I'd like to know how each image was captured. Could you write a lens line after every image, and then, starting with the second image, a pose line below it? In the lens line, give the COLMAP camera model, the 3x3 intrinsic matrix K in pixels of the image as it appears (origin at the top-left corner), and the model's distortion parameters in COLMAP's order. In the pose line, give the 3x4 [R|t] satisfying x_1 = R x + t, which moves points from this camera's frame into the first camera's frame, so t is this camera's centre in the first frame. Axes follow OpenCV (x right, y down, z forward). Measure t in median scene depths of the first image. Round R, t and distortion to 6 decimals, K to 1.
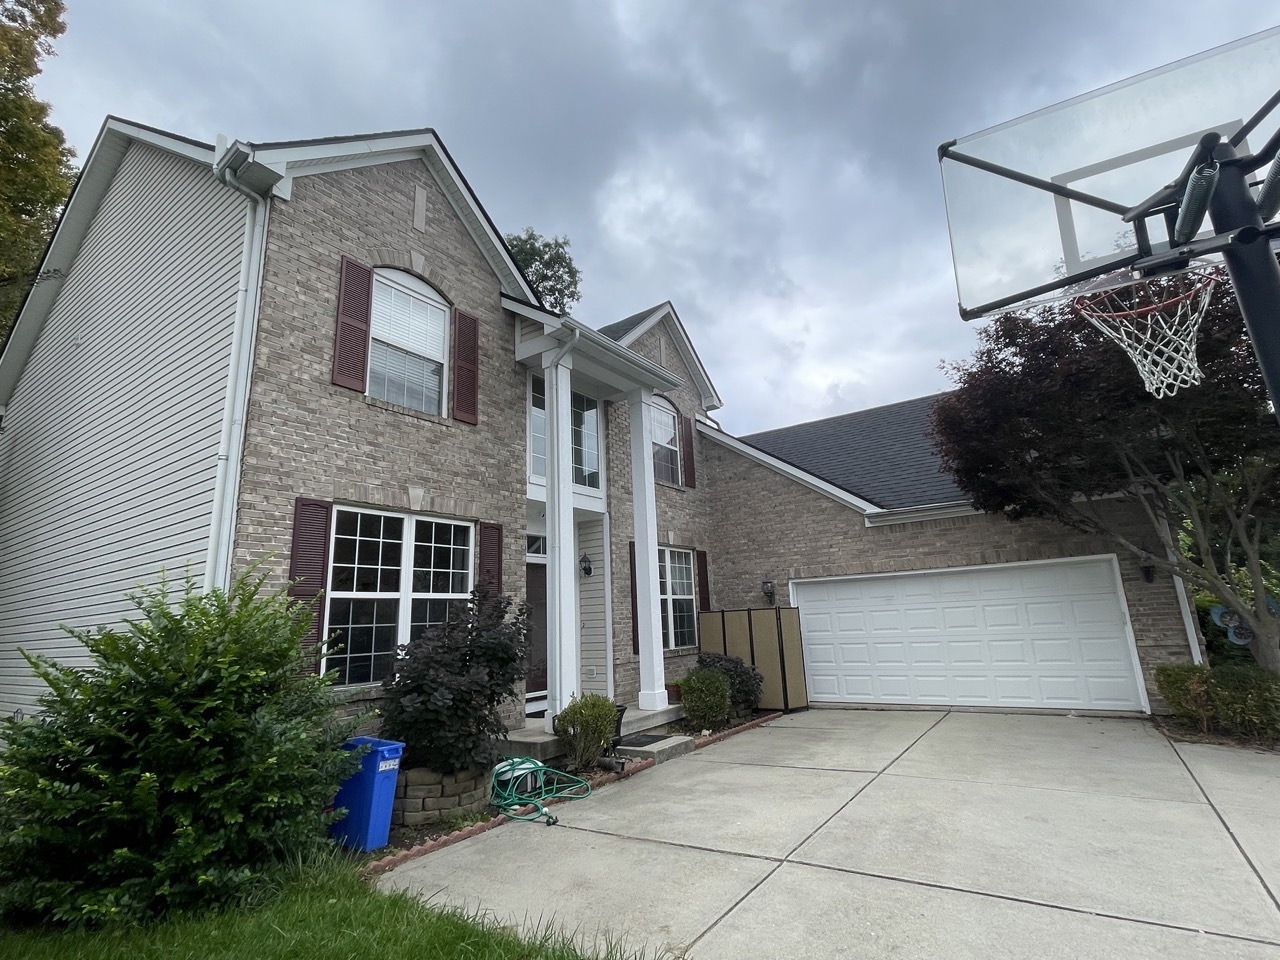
lens RADIAL K [[615.5, 0, 645.8], [0, 615.5, 478.6], [0, 0, 1]] dist [-0.003389, 0.000992]
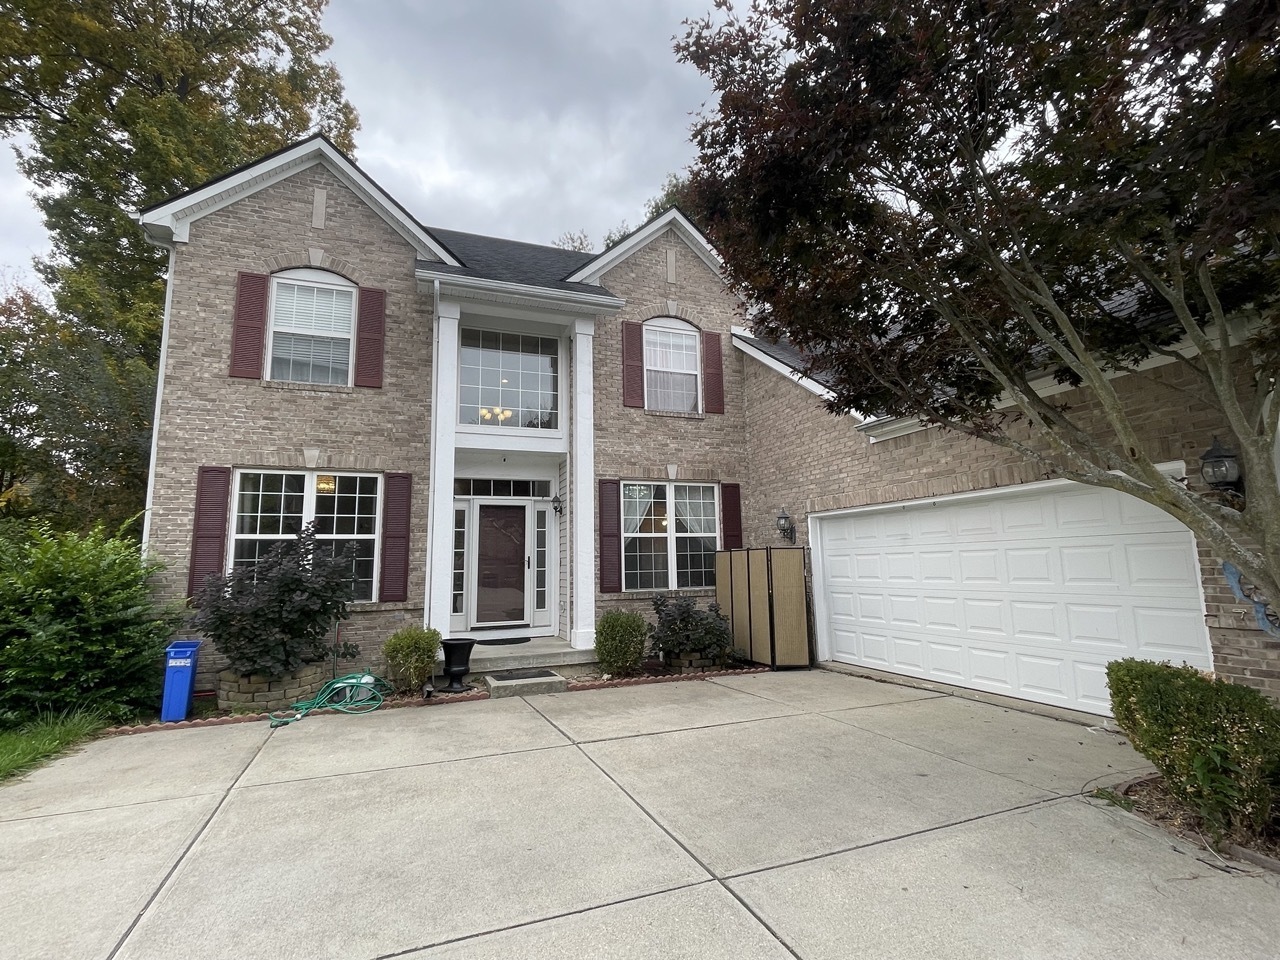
lens RADIAL K [[615.5, 0, 640.9], [0, 615.5, 476.8], [0, 0, 1]] dist [-0.003389, 0.000992]
pose [[0.829824, -0.051709, -0.555624, 0.814664], [0.109965, 0.991326, 0.071975, 0.051416], [0.547083, -0.120825, 0.828312, 0.331612]]
